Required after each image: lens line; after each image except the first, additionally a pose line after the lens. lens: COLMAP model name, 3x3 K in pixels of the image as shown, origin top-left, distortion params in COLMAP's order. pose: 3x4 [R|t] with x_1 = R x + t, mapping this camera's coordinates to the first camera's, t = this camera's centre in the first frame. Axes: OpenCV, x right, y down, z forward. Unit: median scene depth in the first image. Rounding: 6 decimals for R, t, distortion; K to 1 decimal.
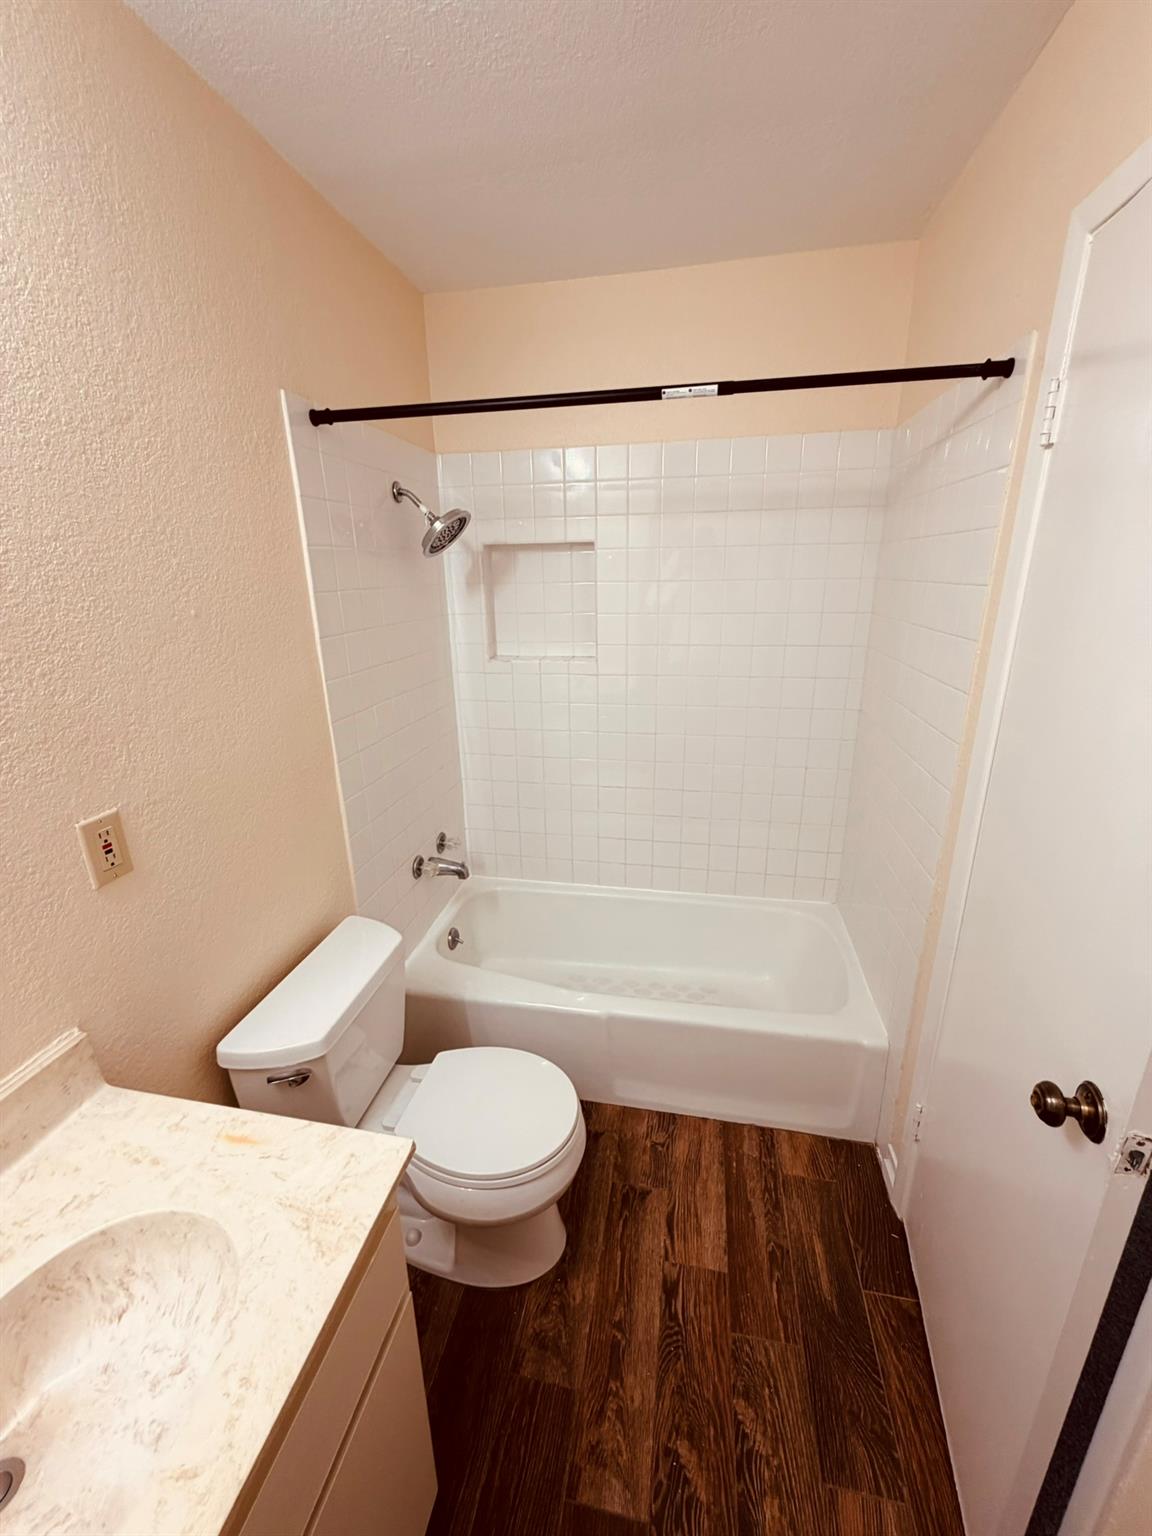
lens RADIAL K [[611.7, 0, 576.0], [0, 611.7, 768.0], [0, 0, 1]] dist [-0.001784, 0.000235]
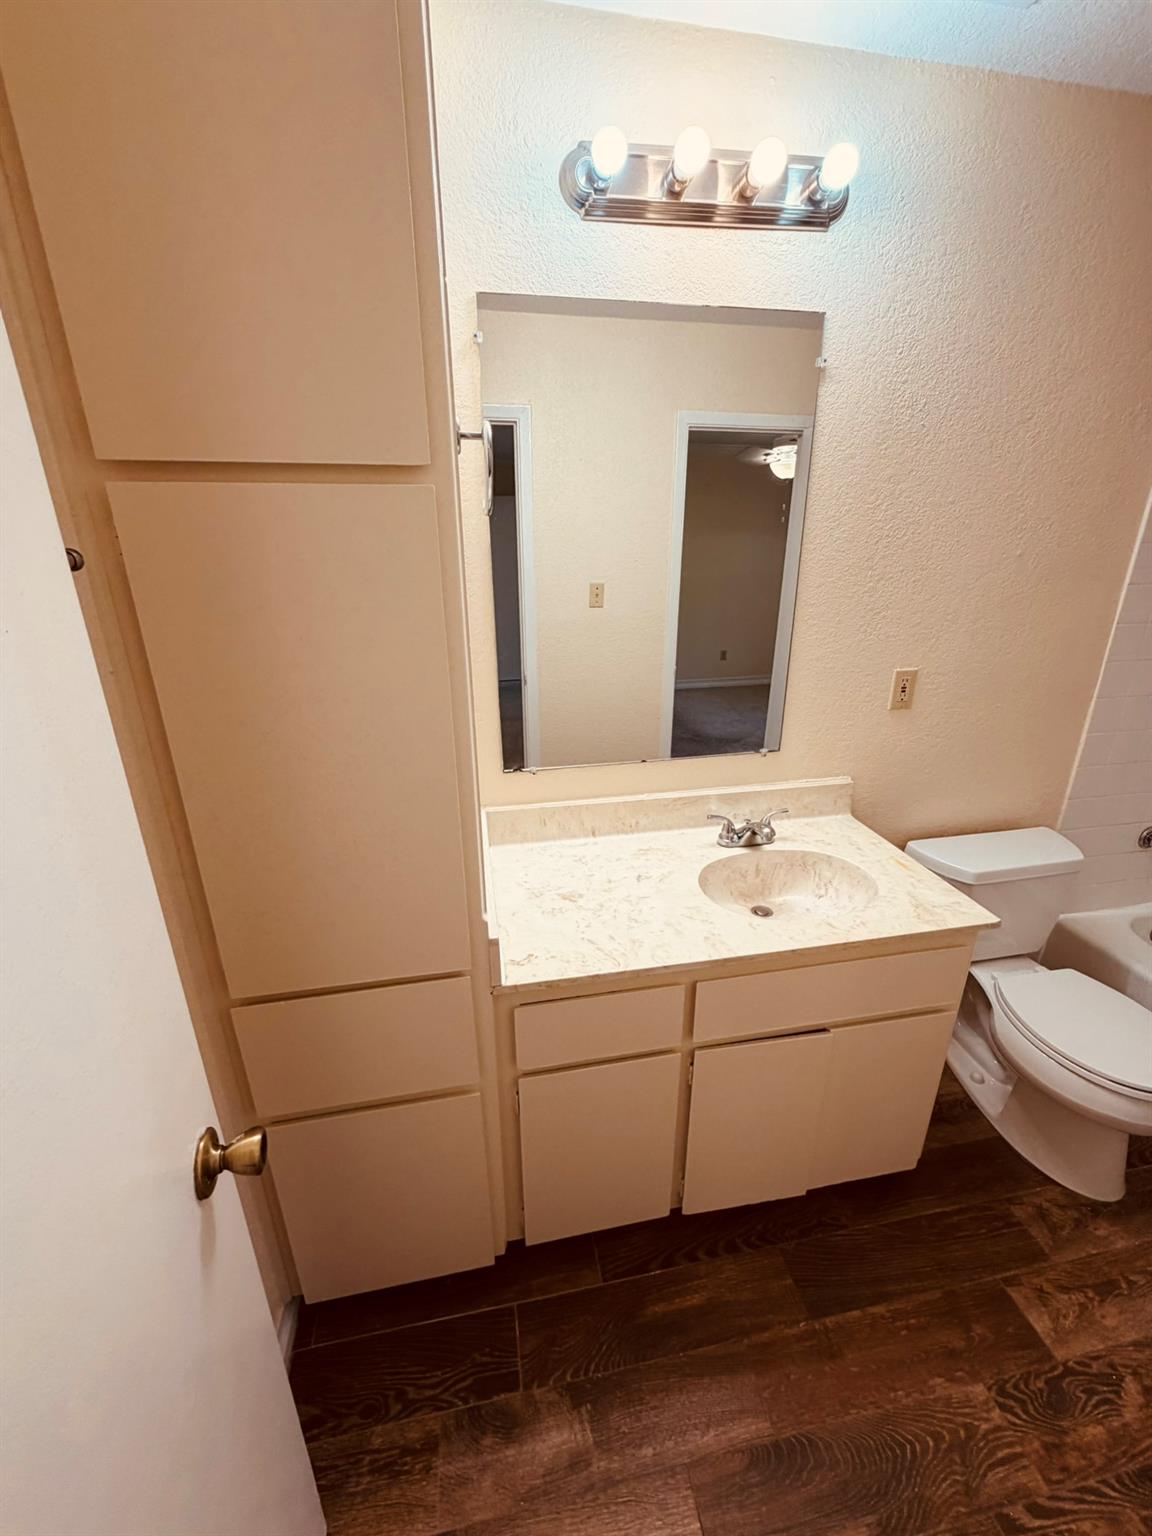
lens RADIAL K [[611.7, 0, 576.0], [0, 611.7, 768.0], [0, 0, 1]] dist [-0.001784, 0.000235]
pose [[0.372797, 0.325710, -0.868870, 0.457465], [-0.281016, 0.932027, 0.228812, 0.209164], [0.884337, 0.158866, 0.438987, -0.535614]]
